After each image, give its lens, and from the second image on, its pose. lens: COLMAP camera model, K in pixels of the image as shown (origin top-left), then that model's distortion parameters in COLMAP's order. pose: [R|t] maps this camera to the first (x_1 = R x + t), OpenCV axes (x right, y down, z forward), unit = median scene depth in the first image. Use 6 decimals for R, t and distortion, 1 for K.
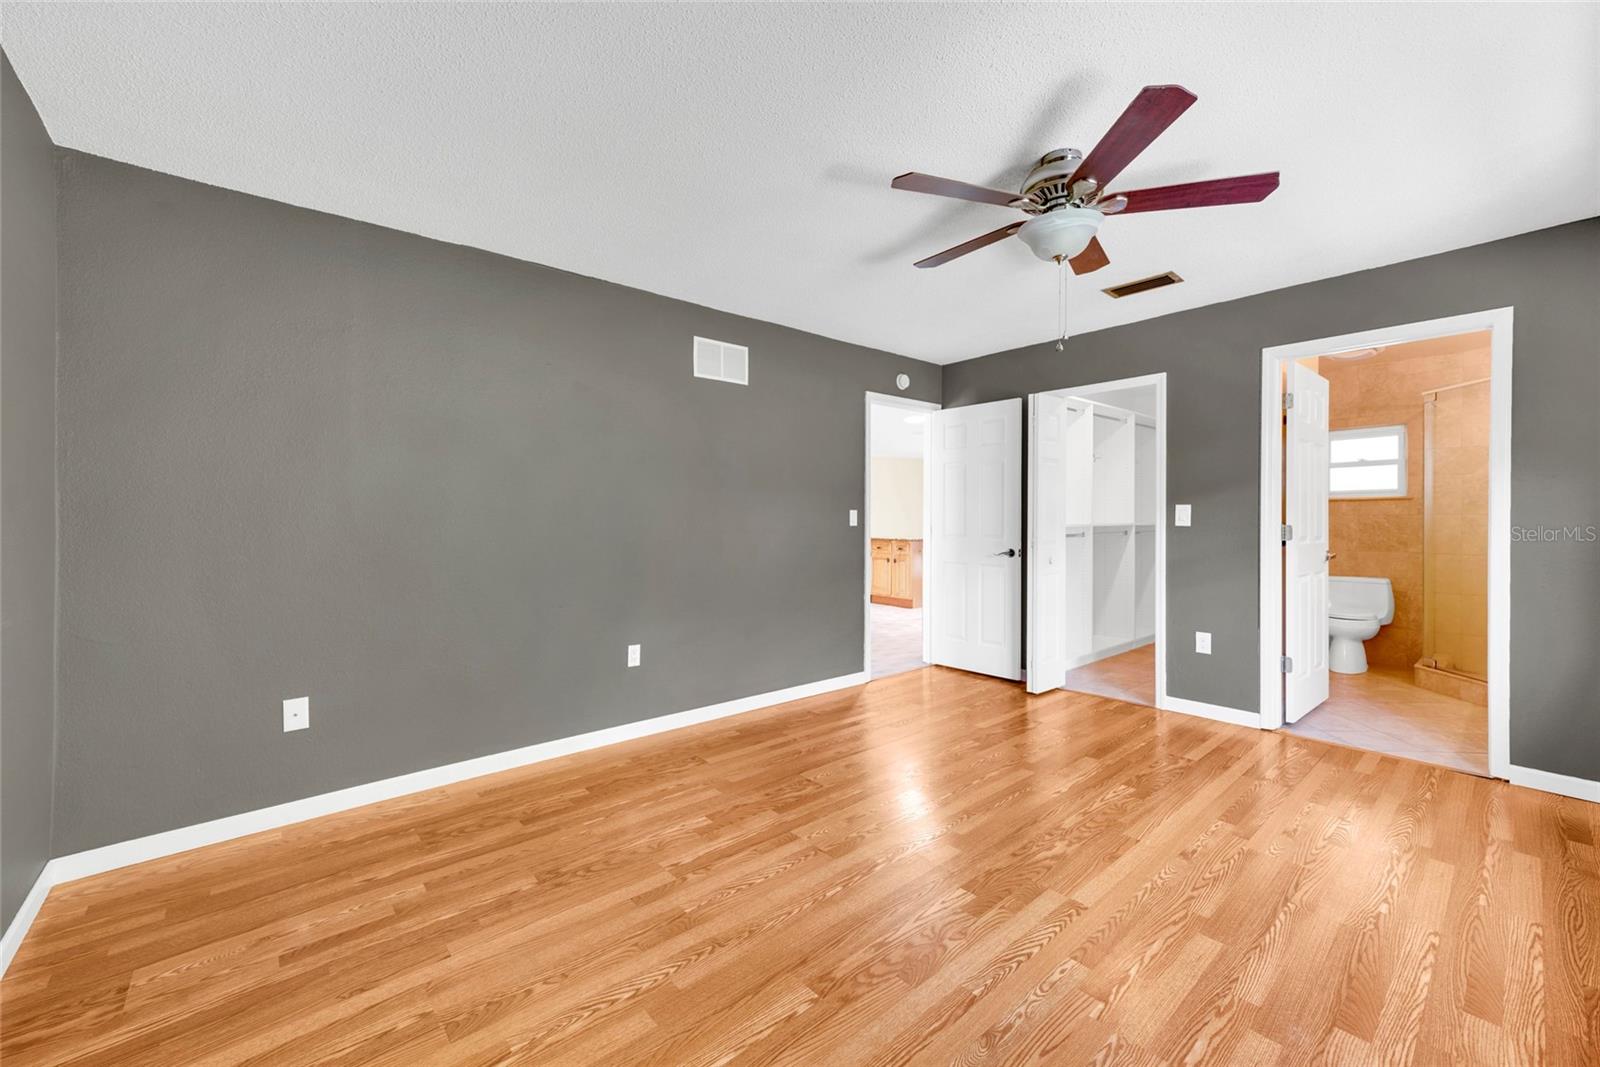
lens RADIAL K [[636.3, 0, 802.7], [0, 636.3, 524.0], [0, 0, 1]] dist [0.003478, -0.001034]
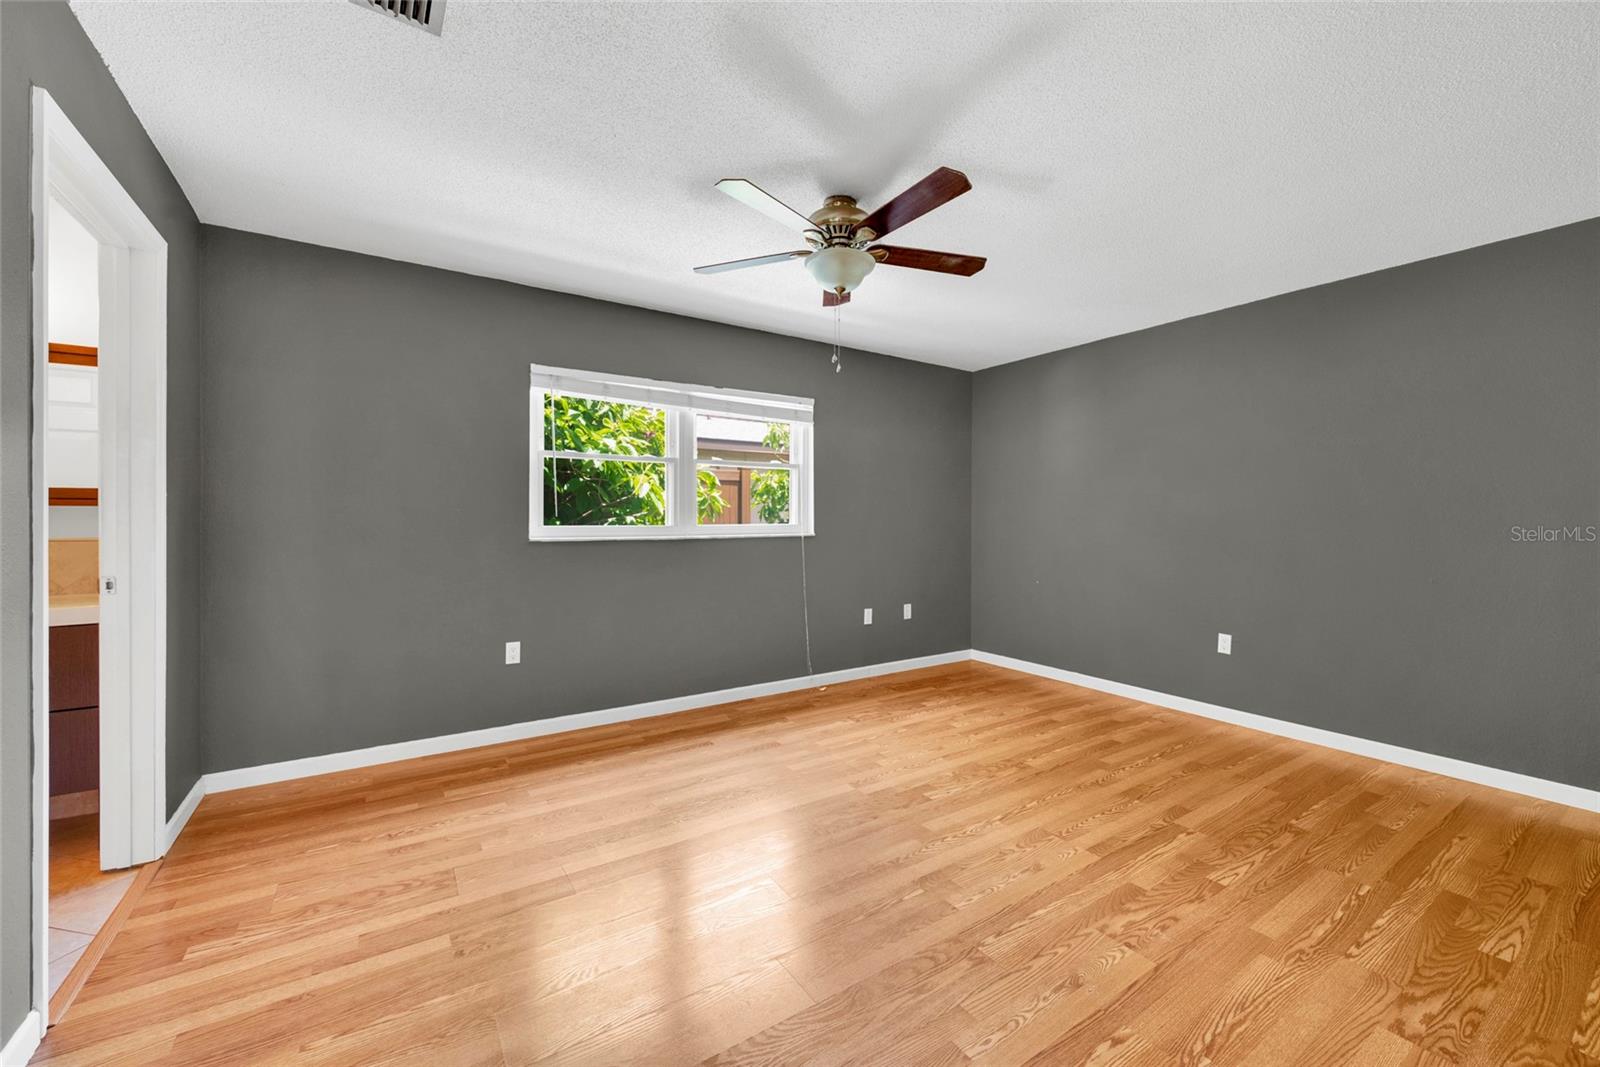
lens RADIAL K [[636.3, 0, 800.1], [0, 636.3, 528.9], [0, 0, 1]] dist [0.003478, -0.001034]
pose [[-0.991350, -0.006379, 0.131090, 0.297195], [-0.002908, 0.999641, 0.026649, -0.018413], [-0.131213, 0.026038, -0.991012, 1.974067]]
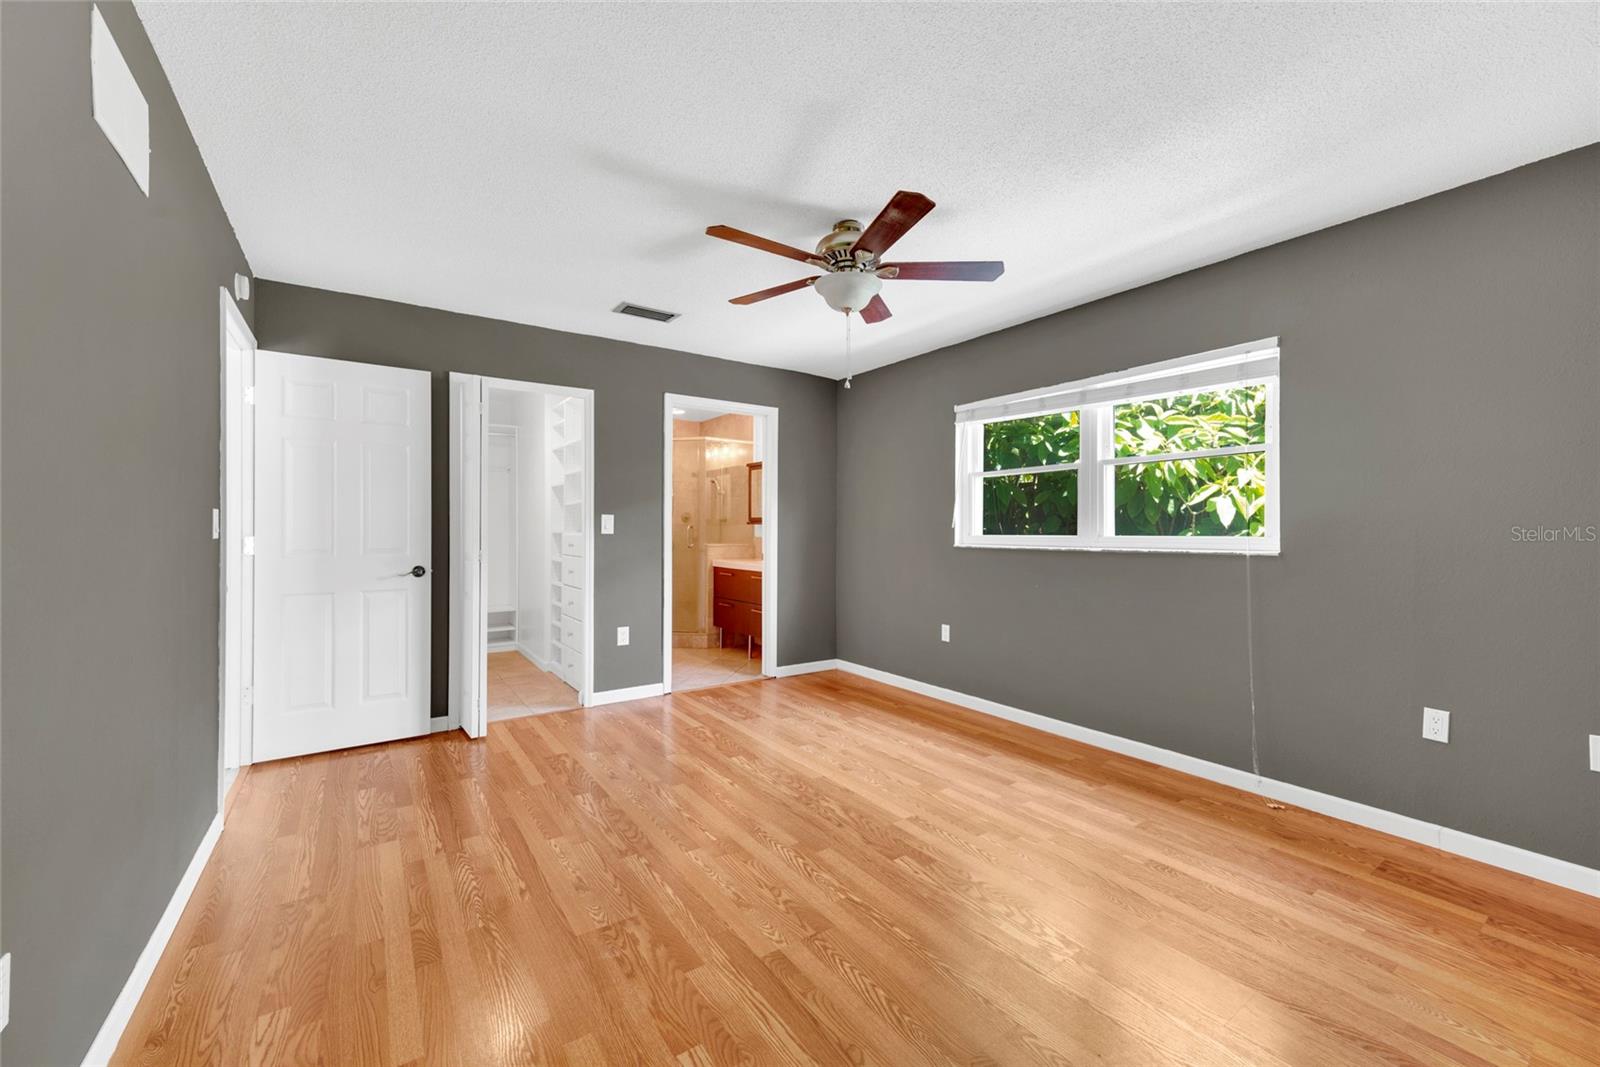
lens RADIAL K [[636.3, 0, 801.2], [0, 636.3, 531.9], [0, 0, 1]] dist [0.003478, -0.001034]
pose [[0.113537, -0.003962, 0.993526, -0.734655], [0.007289, 0.999968, 0.003155, -0.002025], [-0.993507, 0.006883, 0.113562, 0.872446]]
